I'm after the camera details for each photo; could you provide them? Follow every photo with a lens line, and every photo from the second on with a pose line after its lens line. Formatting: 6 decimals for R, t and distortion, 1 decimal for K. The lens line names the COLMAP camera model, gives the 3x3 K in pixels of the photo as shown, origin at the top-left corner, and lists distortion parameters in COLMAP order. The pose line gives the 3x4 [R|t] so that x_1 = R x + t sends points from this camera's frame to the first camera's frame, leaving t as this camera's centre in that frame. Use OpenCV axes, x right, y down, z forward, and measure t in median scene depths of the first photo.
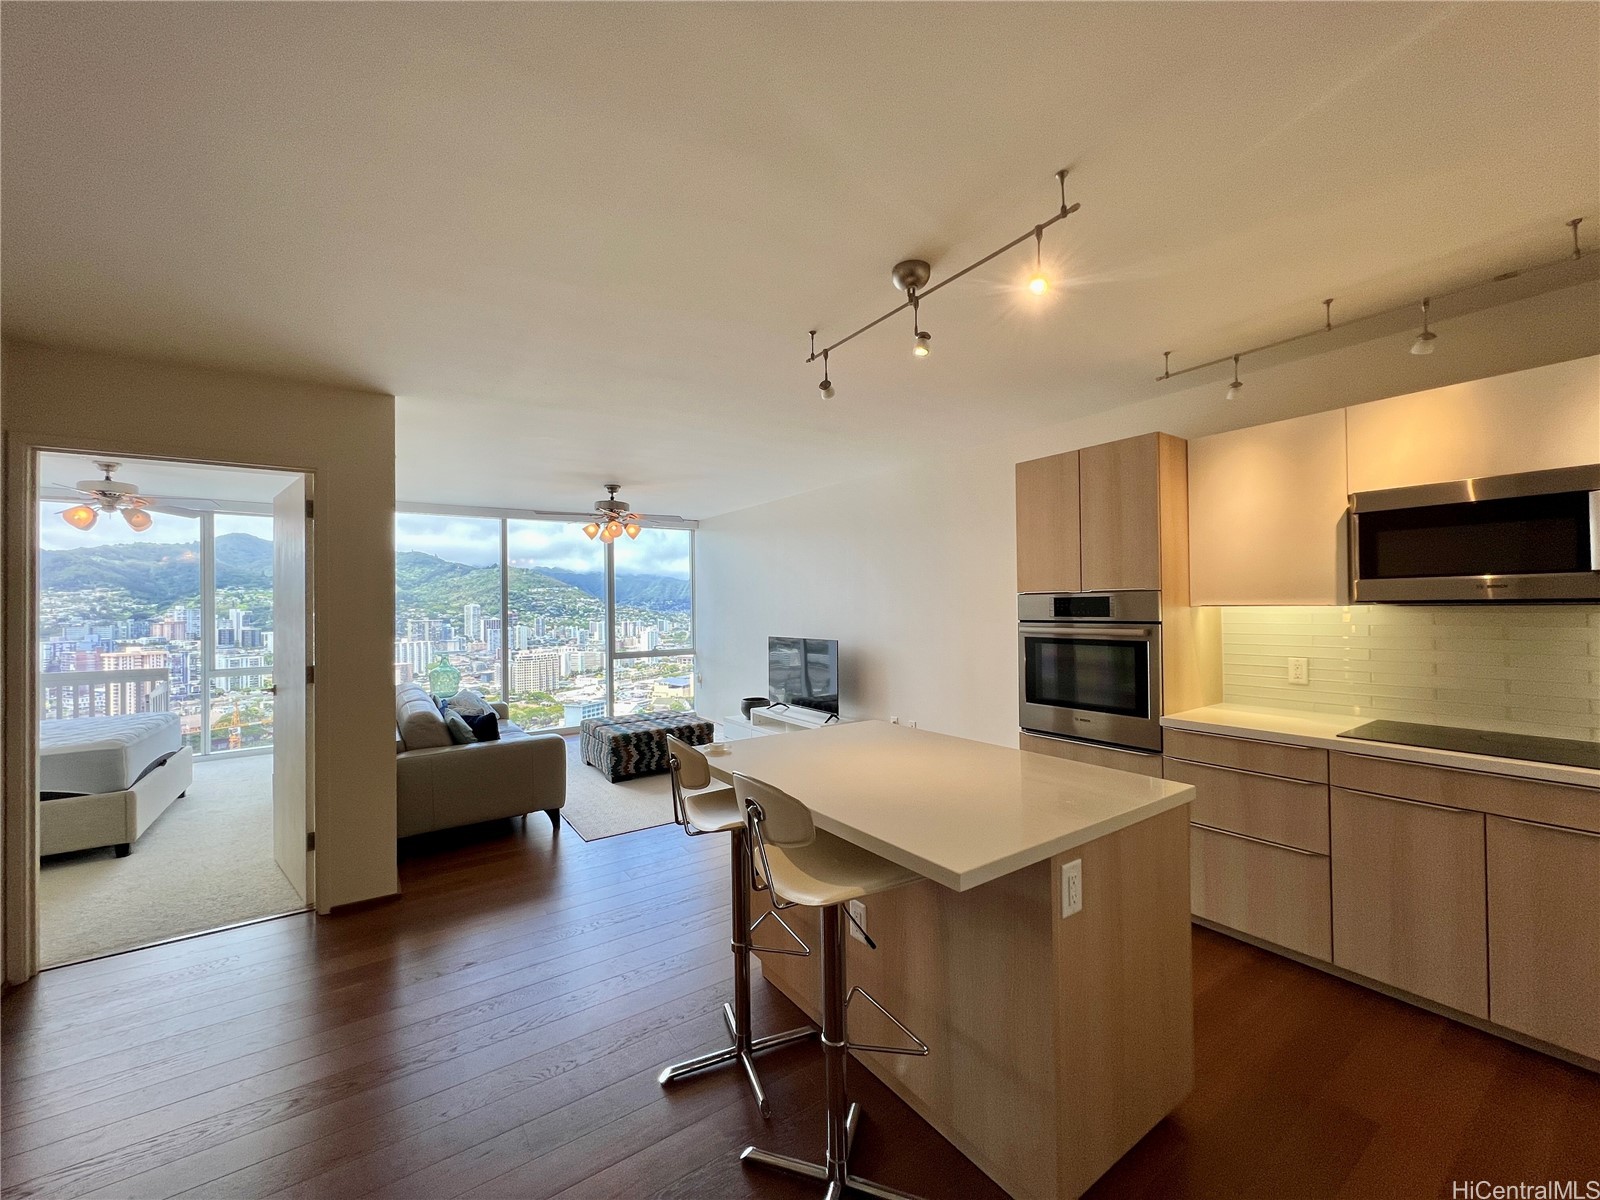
lens RADIAL K [[640.9, 0, 800.0], [0, 640.9, 600.0], [0, 0, 1]] dist [0.001221, 0.000055]
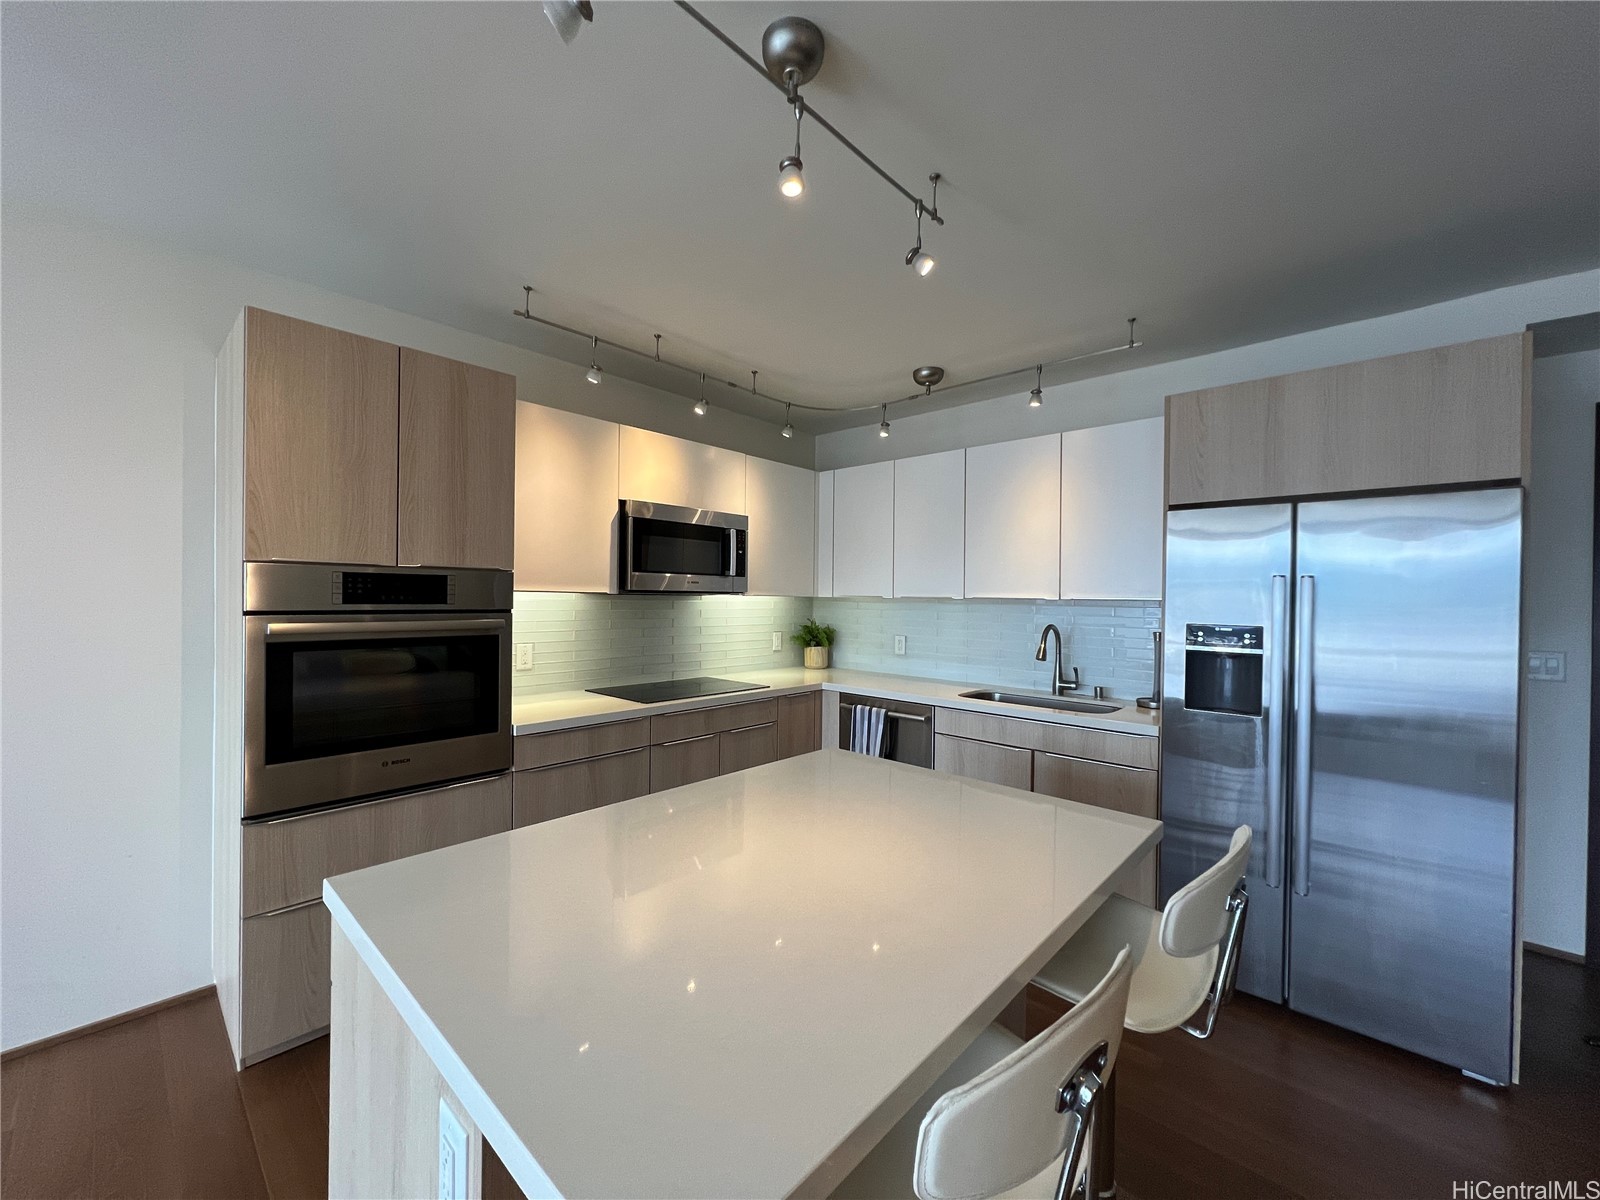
lens RADIAL K [[640.9, 0, 800.0], [0, 640.9, 600.0], [0, 0, 1]] dist [0.001221, 0.000055]
pose [[-0.218799, 0.006922, 0.975745, -0.193754], [-0.018524, 0.999765, -0.011246, 0.015050], [-0.975594, -0.020535, -0.218619, 0.499467]]
